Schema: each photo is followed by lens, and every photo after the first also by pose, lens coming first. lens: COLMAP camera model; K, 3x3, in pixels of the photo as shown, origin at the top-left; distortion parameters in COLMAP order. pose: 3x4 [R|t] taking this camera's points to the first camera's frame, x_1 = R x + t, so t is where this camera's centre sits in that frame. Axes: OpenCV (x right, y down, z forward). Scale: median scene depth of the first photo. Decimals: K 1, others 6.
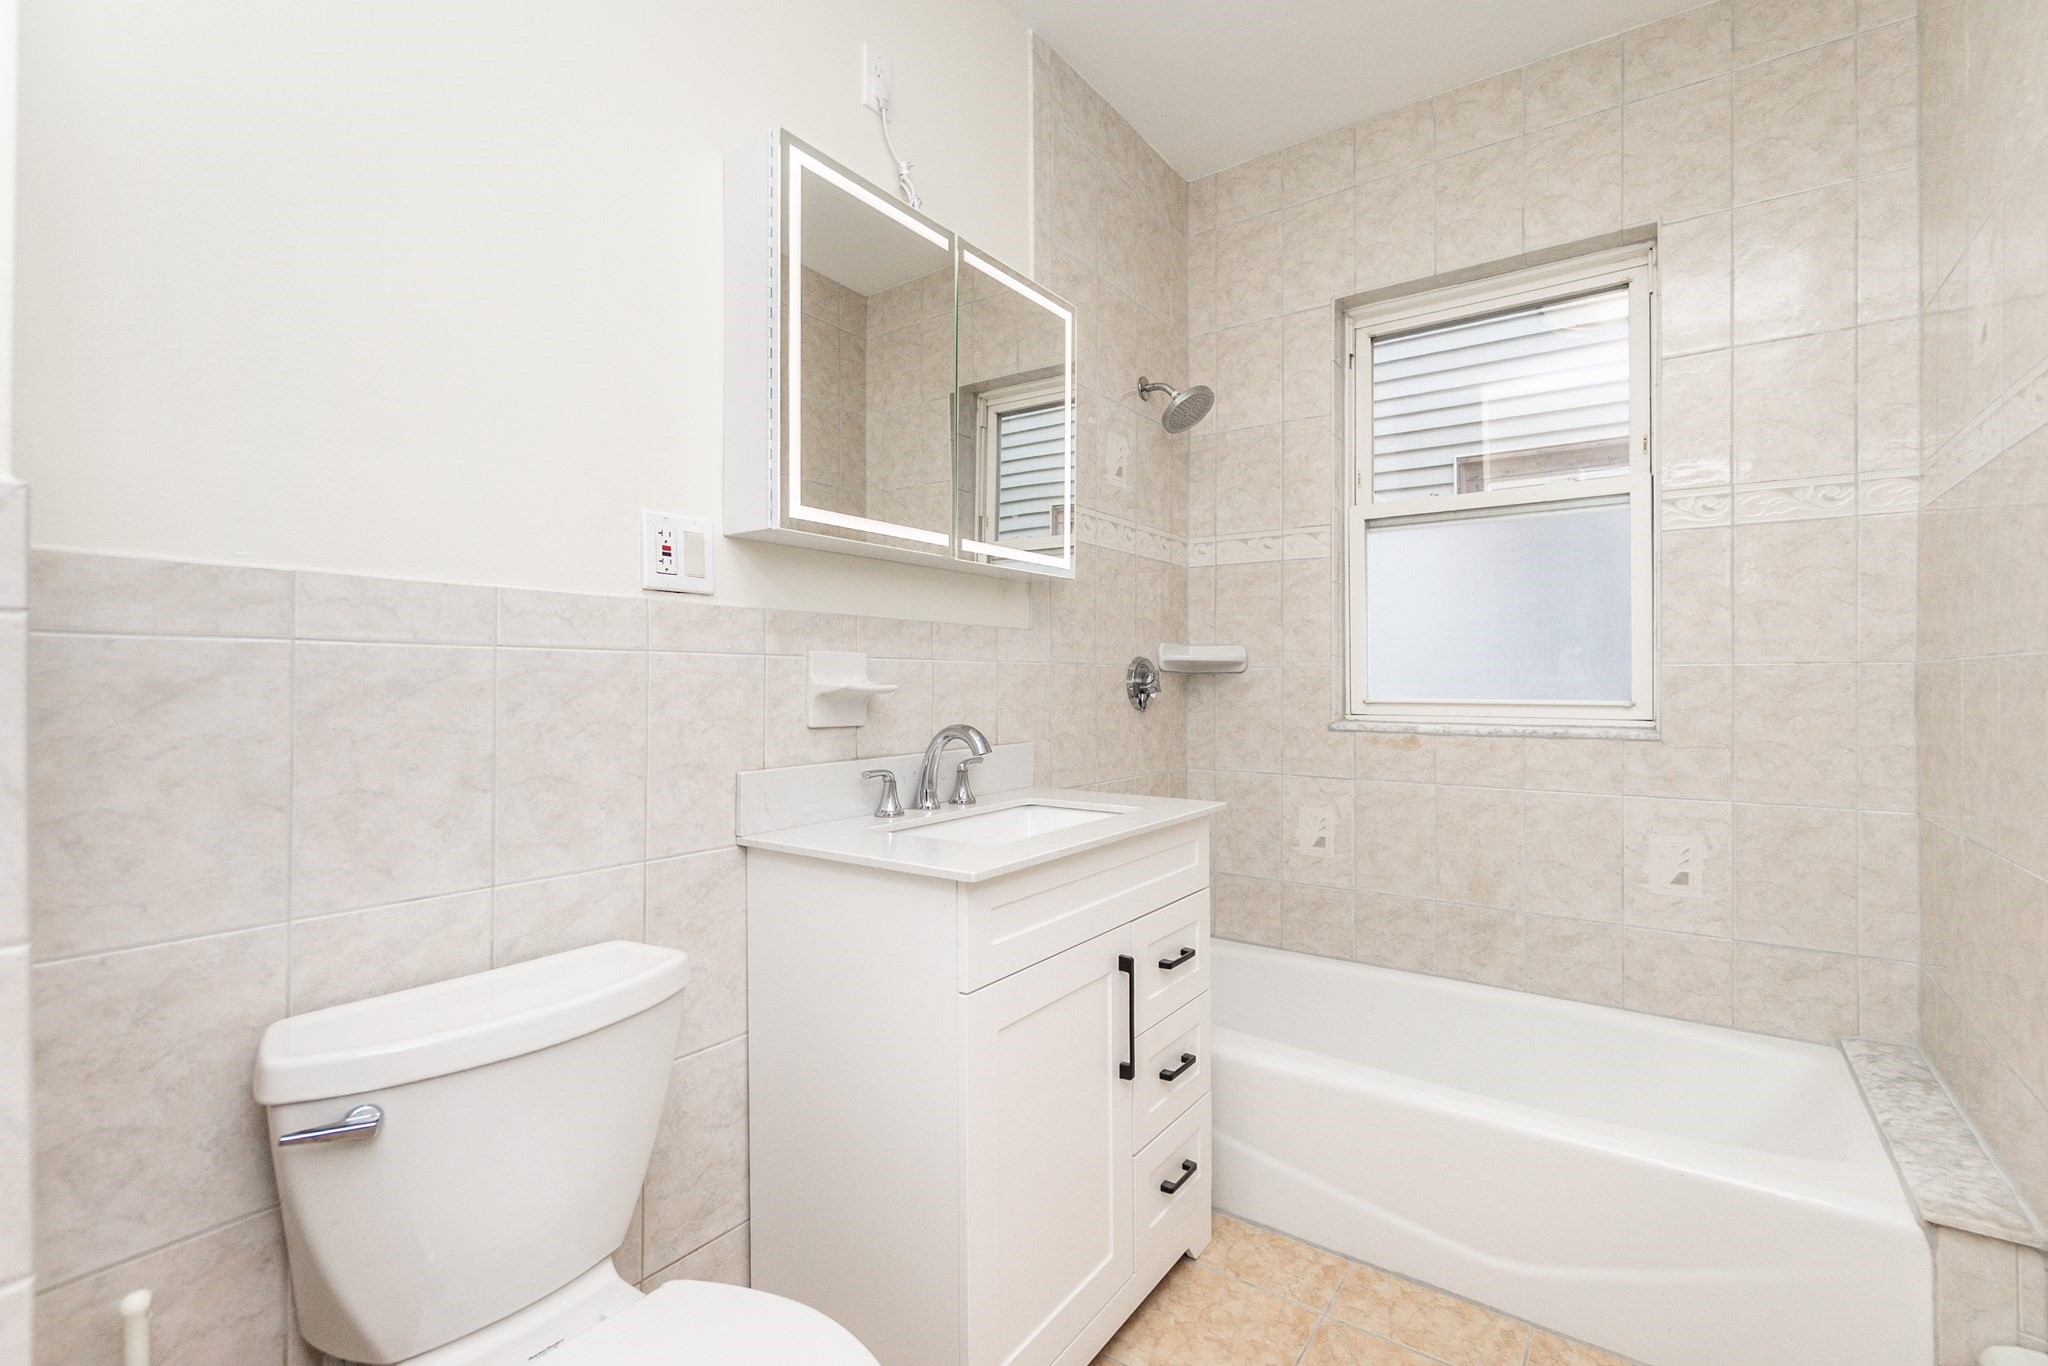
lens RADIAL K [[906.4, 0, 1024.0], [0, 906.4, 683.0], [0, 0, 1]] dist [-0.001293, -0.000086]
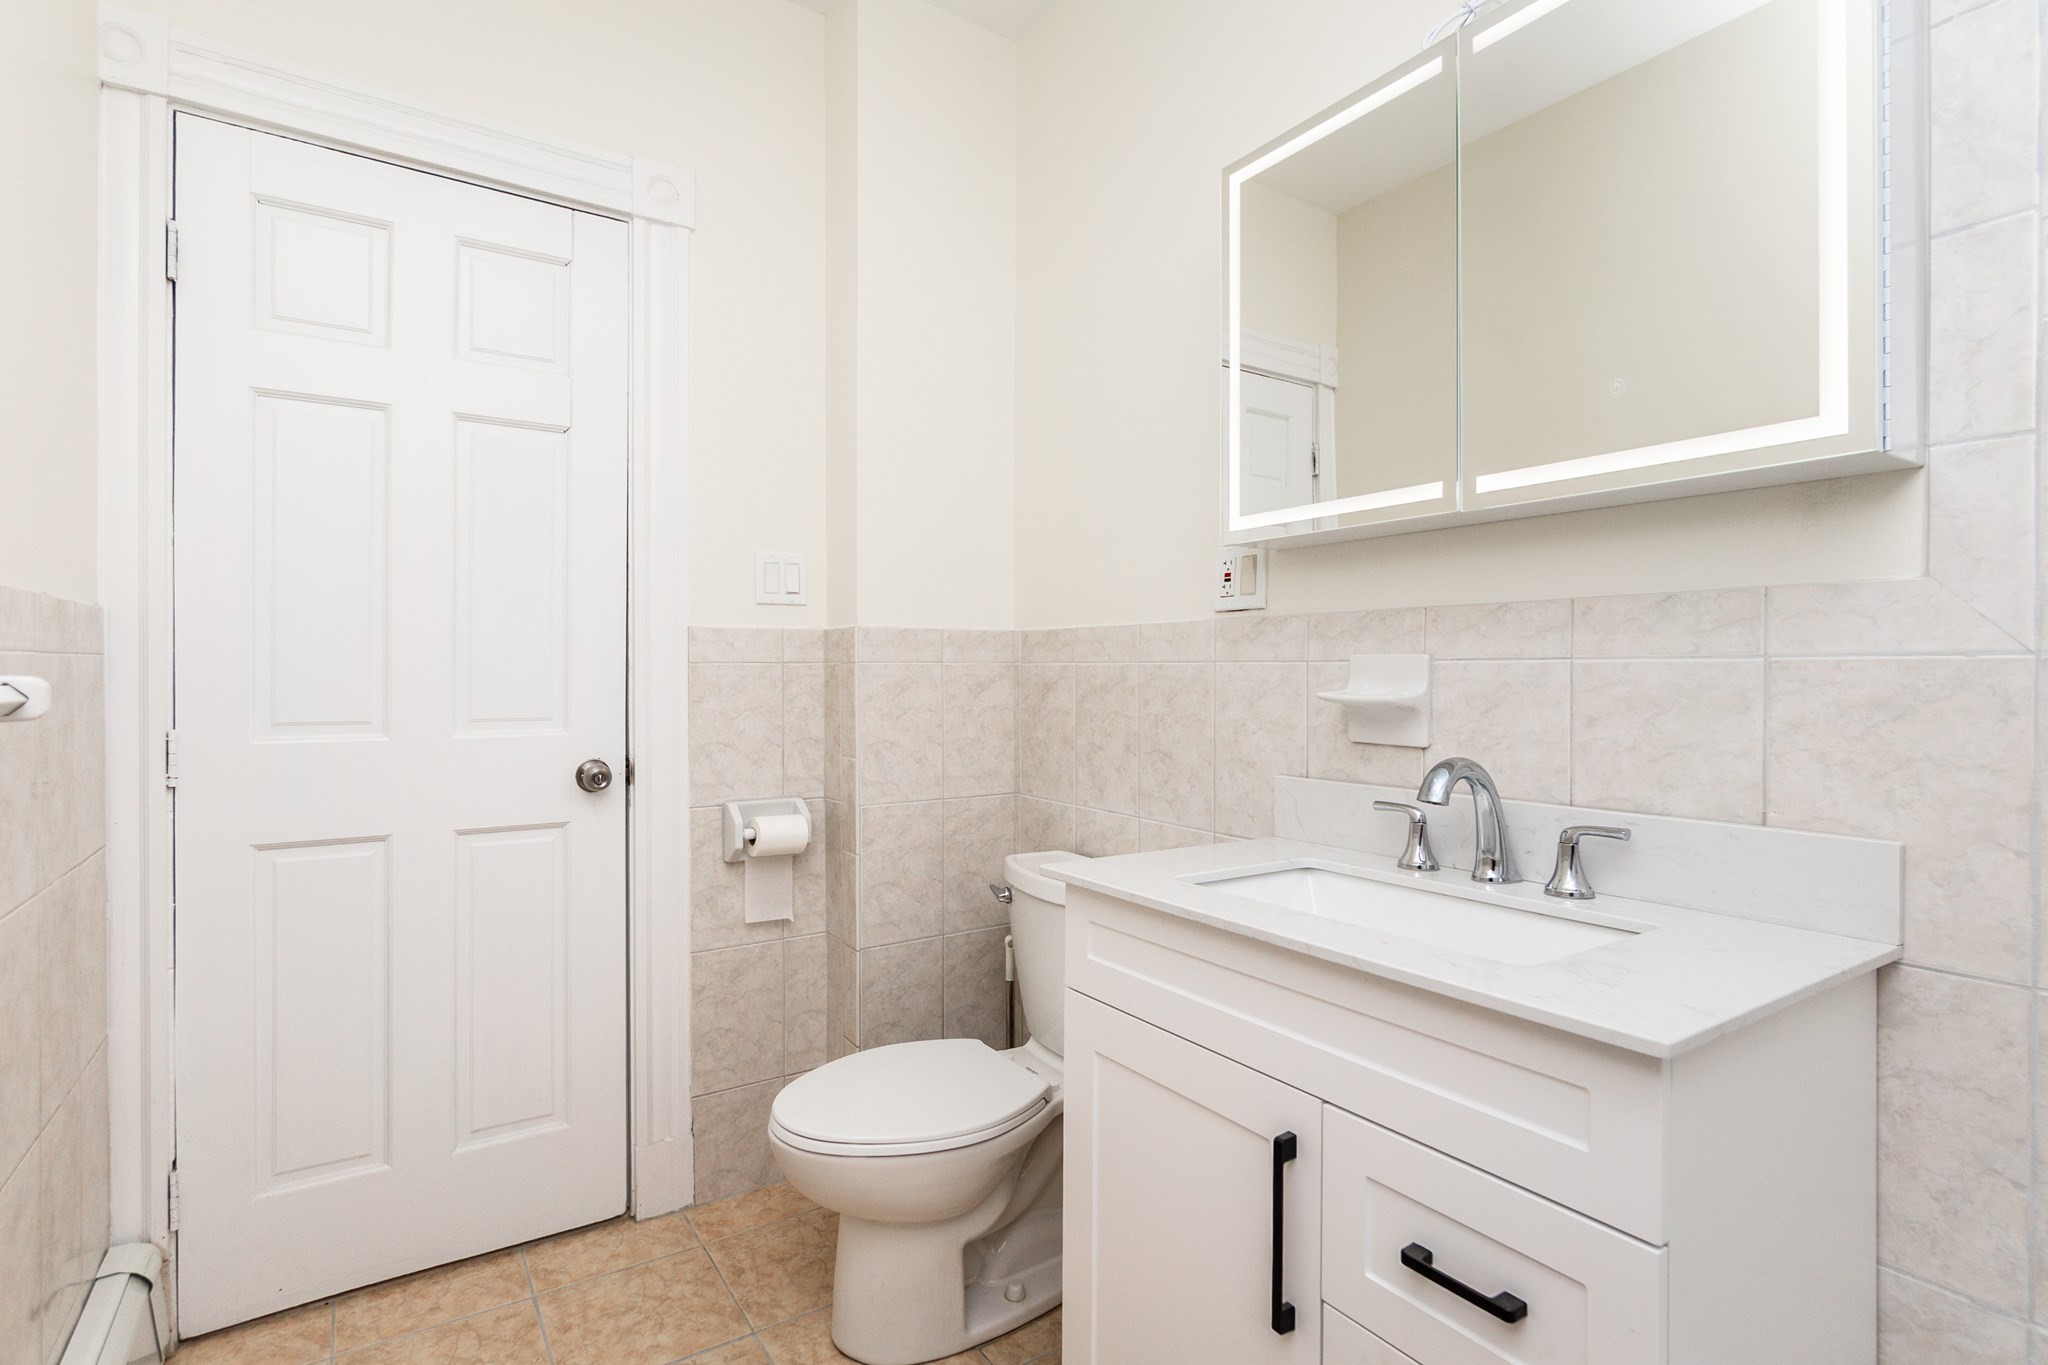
lens RADIAL K [[1001.4, 0, 1024.0], [0, 1001.4, 682.5], [0, 0, 1]] dist [-0.002167, -0.000301]
pose [[-0.350055, 0.007650, -0.936698, 0.930171], [-0.006025, 0.999928, 0.010418, -0.019655], [0.936710, 0.009290, -0.349983, 1.210598]]
